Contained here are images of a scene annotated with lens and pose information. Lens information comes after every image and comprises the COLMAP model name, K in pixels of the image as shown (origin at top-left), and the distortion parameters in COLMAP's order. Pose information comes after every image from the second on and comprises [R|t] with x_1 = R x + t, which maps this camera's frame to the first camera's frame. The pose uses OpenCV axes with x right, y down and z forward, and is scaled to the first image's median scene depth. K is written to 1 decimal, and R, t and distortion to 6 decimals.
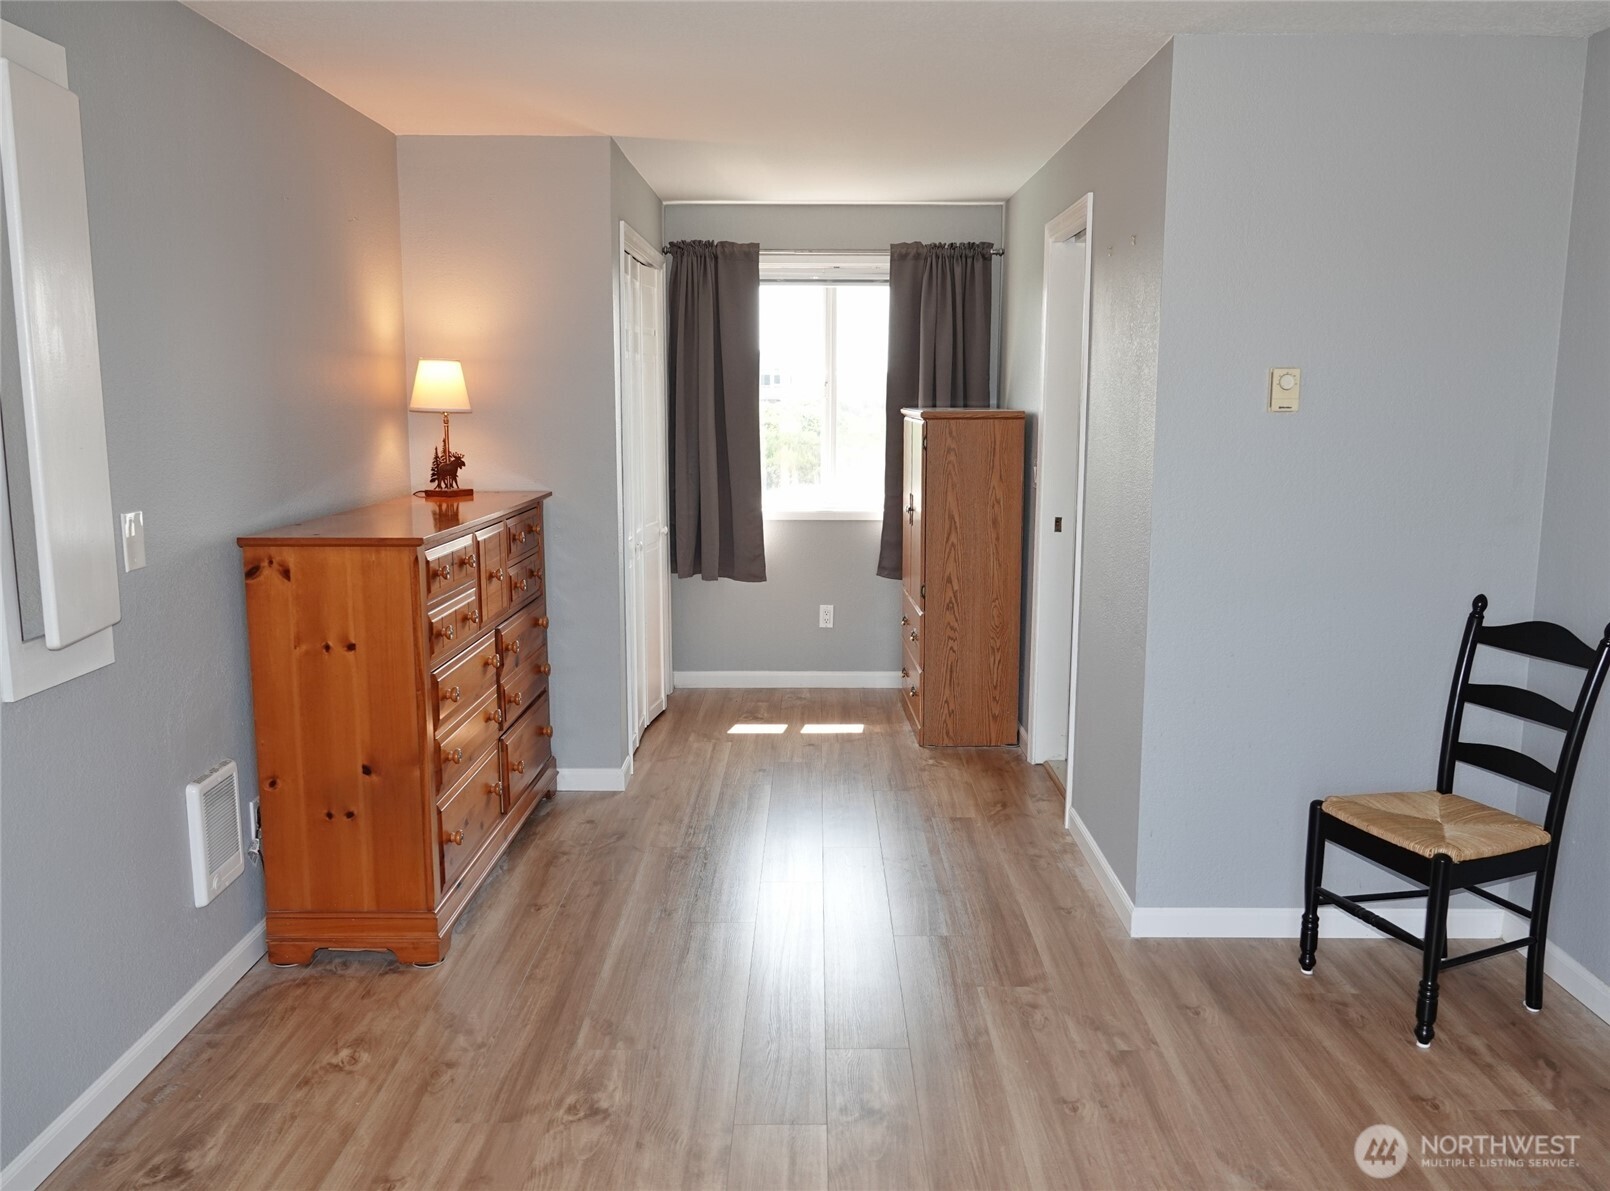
lens RADIAL K [[1240.3, 0, 805.0], [0, 1240.3, 595.5], [0, 0, 1]] dist [0.000092, 0.000431]
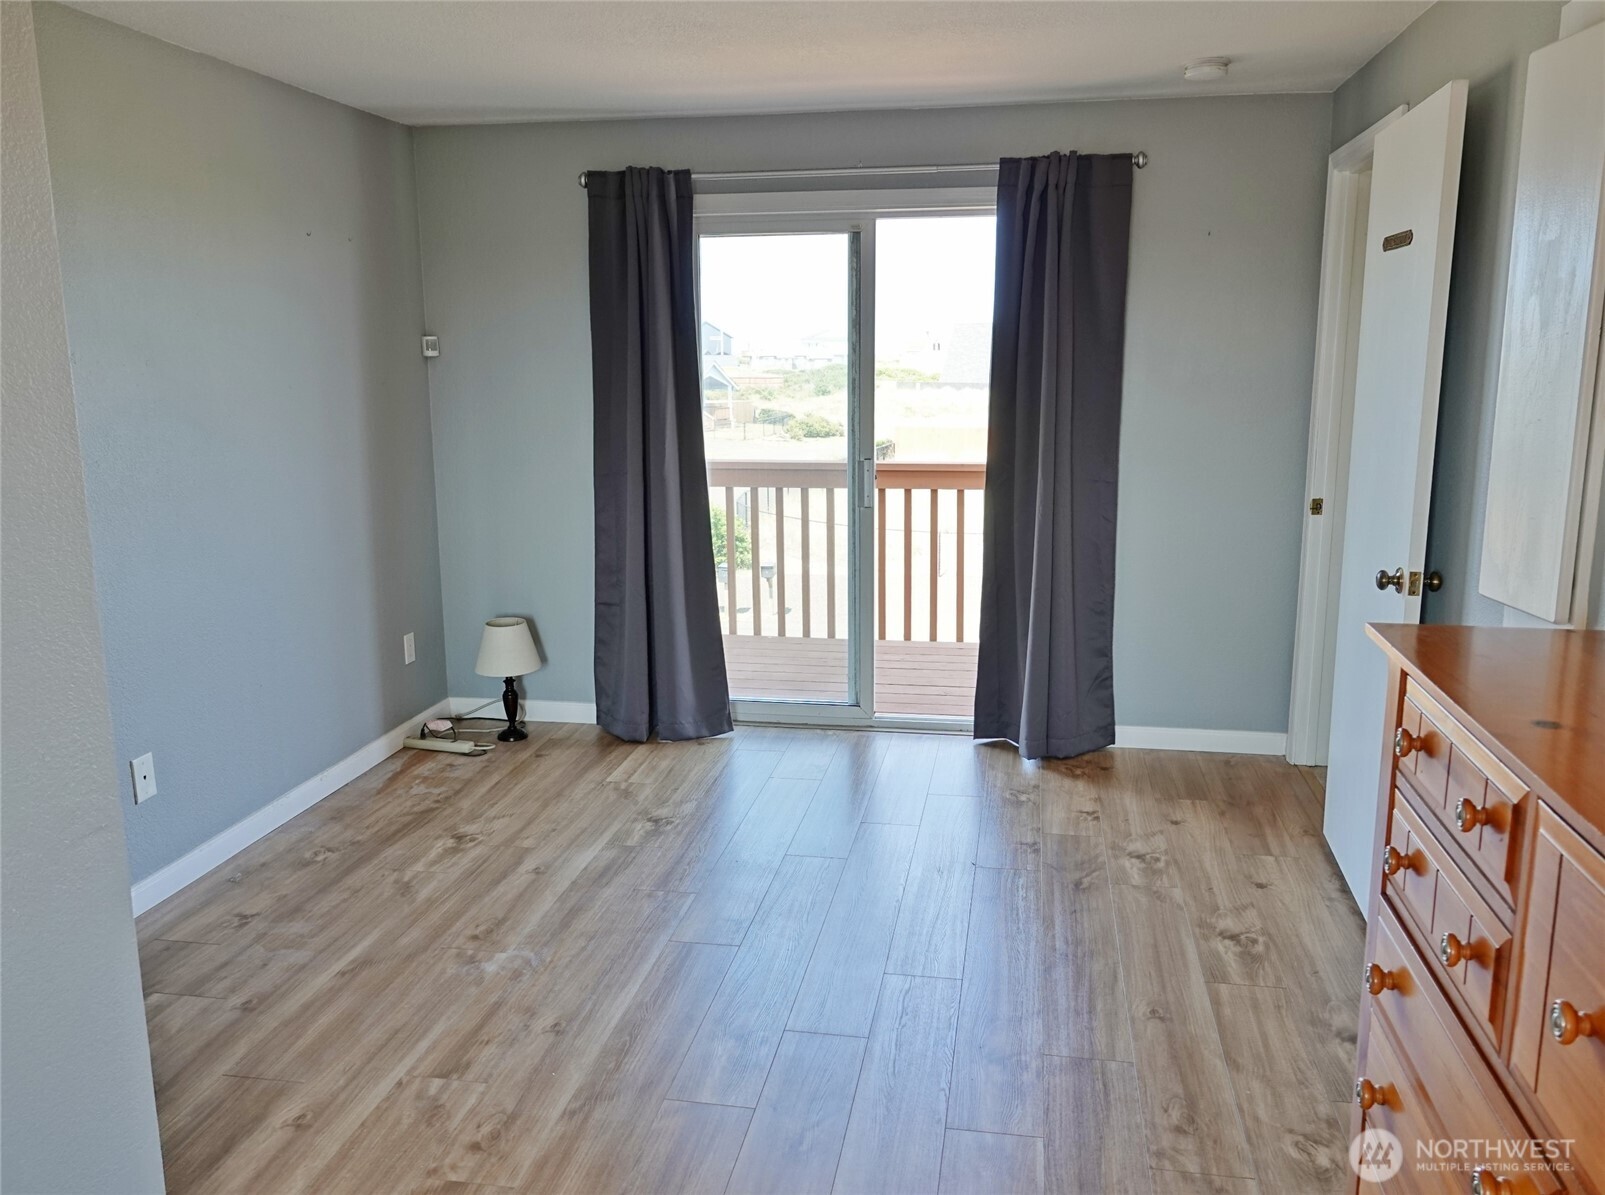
lens RADIAL K [[1279.0, 0, 802.5], [0, 1279.0, 597.5], [0, 0, 1]] dist [-0.001314, -0.001694]
pose [[-0.985108, -0.027240, 0.169765, -0.166573], [0.033767, 0.937491, 0.346366, -0.302064], [-0.168588, 0.346941, -0.922611, 1.765253]]
